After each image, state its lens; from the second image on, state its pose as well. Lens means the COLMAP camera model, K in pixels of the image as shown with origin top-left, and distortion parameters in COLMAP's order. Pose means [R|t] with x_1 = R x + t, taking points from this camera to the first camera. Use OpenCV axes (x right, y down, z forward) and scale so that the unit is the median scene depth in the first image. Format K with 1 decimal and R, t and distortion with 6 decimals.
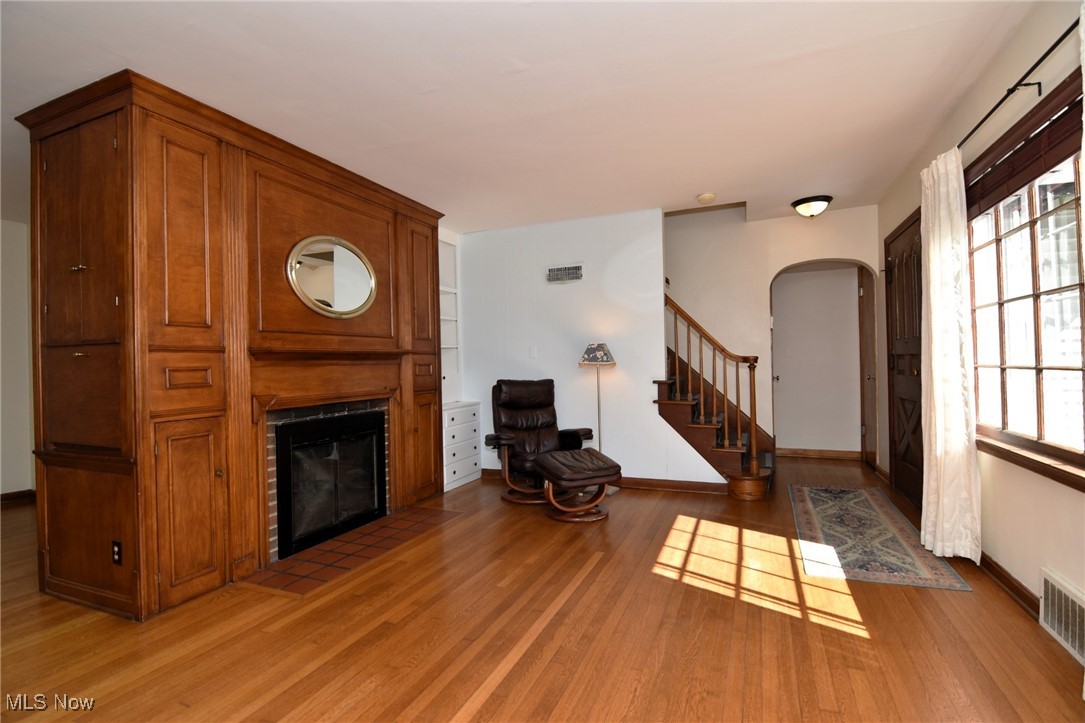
lens RADIAL K [[521.2, 0, 548.3], [0, 521.2, 362.4], [0, 0, 1]] dist [-0.029593, -0.000865]
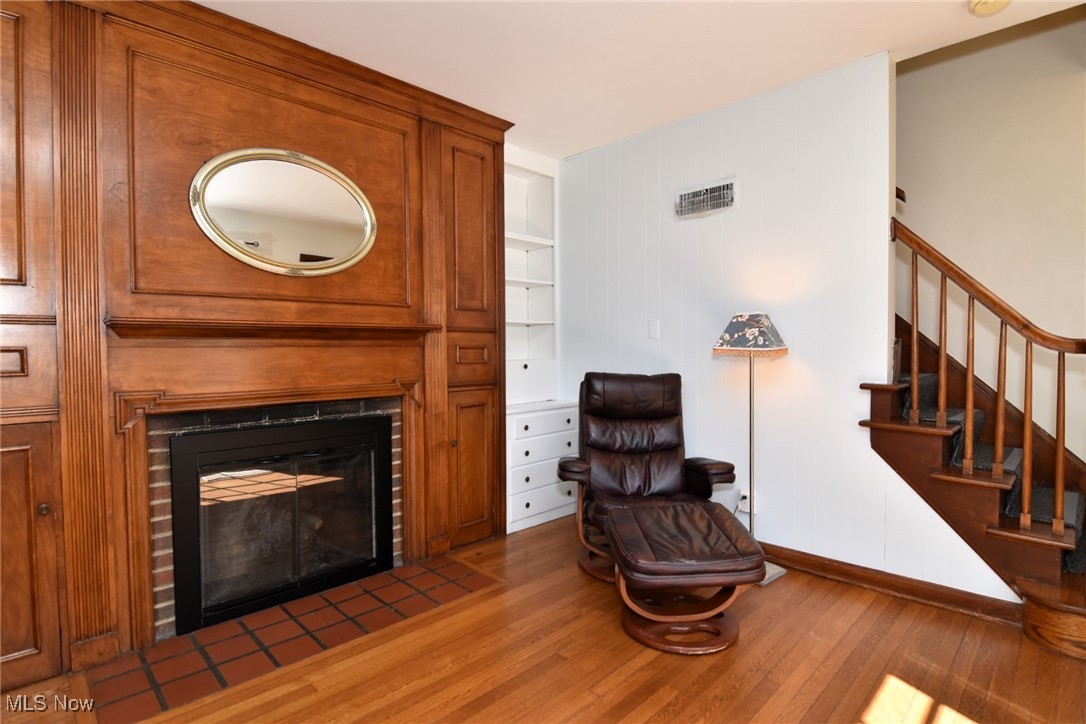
lens RADIAL K [[543.0, 0, 546.7], [0, 543.0, 363.1], [0, 0, 1]] dist [-0.026242, -0.000955]
pose [[0.919384, 0.025803, -0.392513, 0.166750], [-0.012716, 0.999274, 0.035905, -0.002201], [0.393155, -0.028020, 0.919045, 0.508030]]
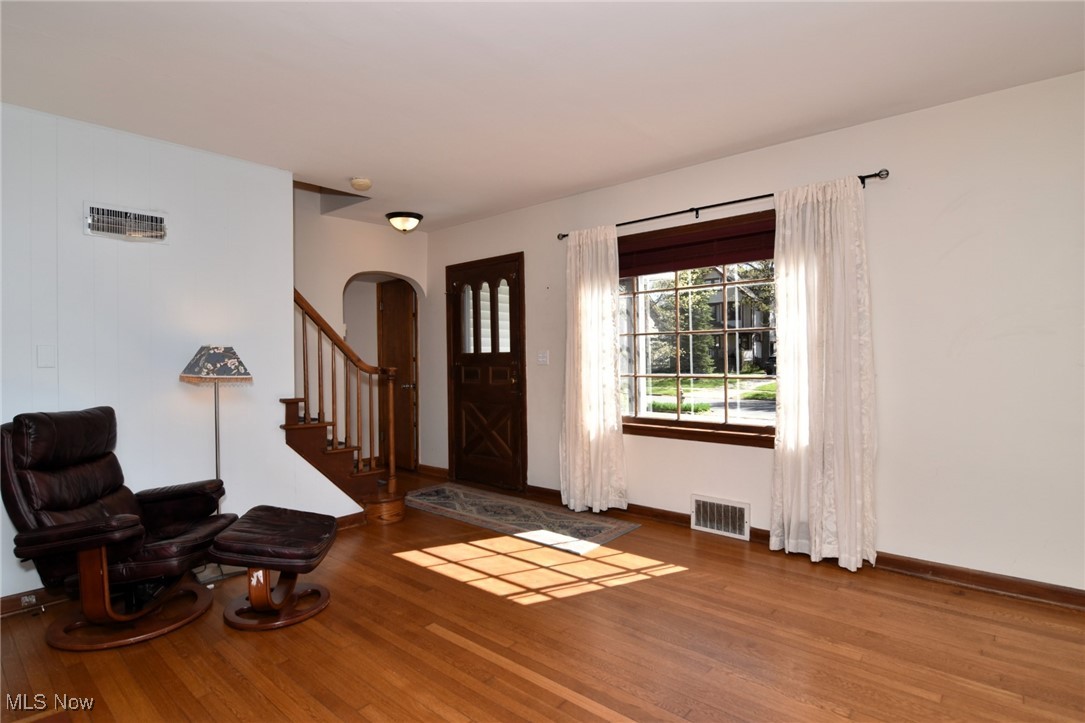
lens RADIAL K [[545.2, 0, 536.6], [0, 545.2, 362.7], [0, 0, 1]] dist [0.025227, -0.012649]
pose [[0.337634, 0.014353, 0.941168, -0.573922], [0.002784, 0.999864, -0.016246, -0.005148], [-0.941274, 0.008105, 0.337548, 0.528383]]
